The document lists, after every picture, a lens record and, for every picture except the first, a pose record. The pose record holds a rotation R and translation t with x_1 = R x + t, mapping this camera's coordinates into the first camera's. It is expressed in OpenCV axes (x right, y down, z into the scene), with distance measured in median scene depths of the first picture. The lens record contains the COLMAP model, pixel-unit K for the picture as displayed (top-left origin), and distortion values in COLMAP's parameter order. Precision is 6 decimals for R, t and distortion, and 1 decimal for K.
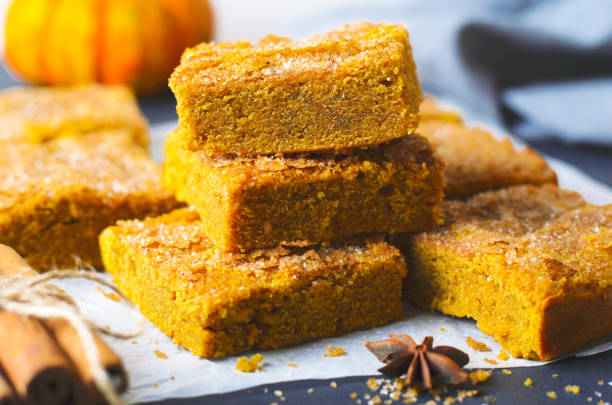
lens RADIAL K [[1489.7, 0, 306.0], [0, 1489.7, 202.5], [0, 0, 1]] dist [-0.181711, 0.395089]
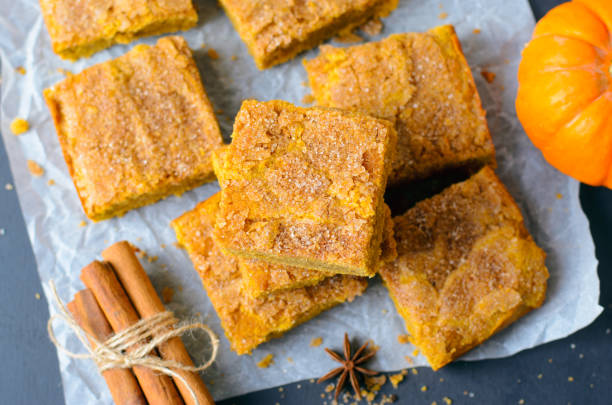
lens RADIAL K [[1436.2, 0, 306.0], [0, 1436.2, 202.5], [0, 0, 1]] dist [-0.128649, -0.028147]
pose [[0.997381, 0.070726, -0.015112, 0.020351], [-0.021123, 0.484719, 0.874415, -1.370651], [0.069169, -0.871806, 0.484944, 0.341666]]
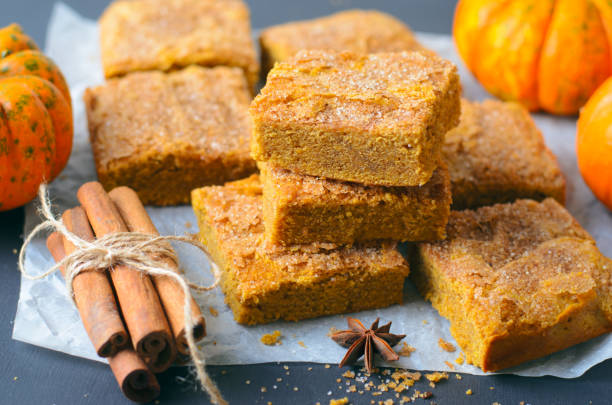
lens RADIAL K [[1489.7, 0, 306.0], [0, 1489.7, 202.5], [0, 0, 1]] dist [-0.181711, 0.395089]
pose [[0.975246, 0.180677, -0.127479, 0.139481], [-0.137675, 0.947276, 0.289334, -0.391738], [0.173034, -0.264621, 0.948702, -0.252162]]
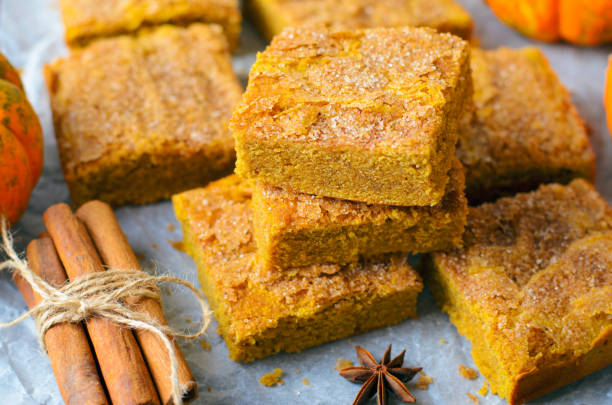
lens RADIAL K [[1489.7, 0, 306.0], [0, 1489.7, 202.5], [0, 0, 1]] dist [-0.181711, 0.395089]
pose [[0.983896, 0.146457, -0.102467, 0.090156], [-0.083819, 0.884368, 0.459204, -0.556051], [0.157872, -0.443220, 0.882402, -0.011203]]
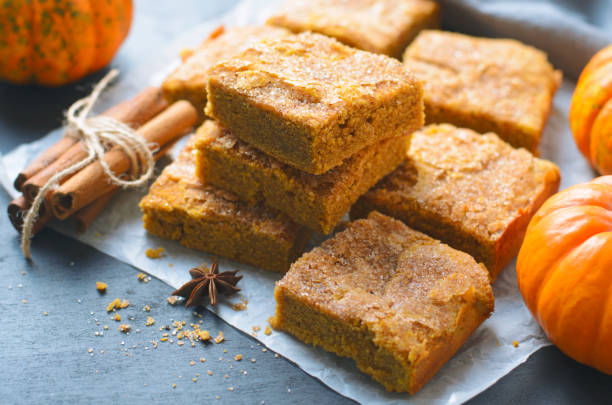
lens RADIAL K [[1436.2, 0, 306.0], [0, 1436.2, 202.5], [0, 0, 1]] dist [-0.128649, -0.028147]
pose [[0.607369, 0.487963, -0.626893, 0.942624], [-0.281325, 0.870098, 0.404705, -0.566554], [0.742939, -0.069444, 0.665747, 0.107115]]
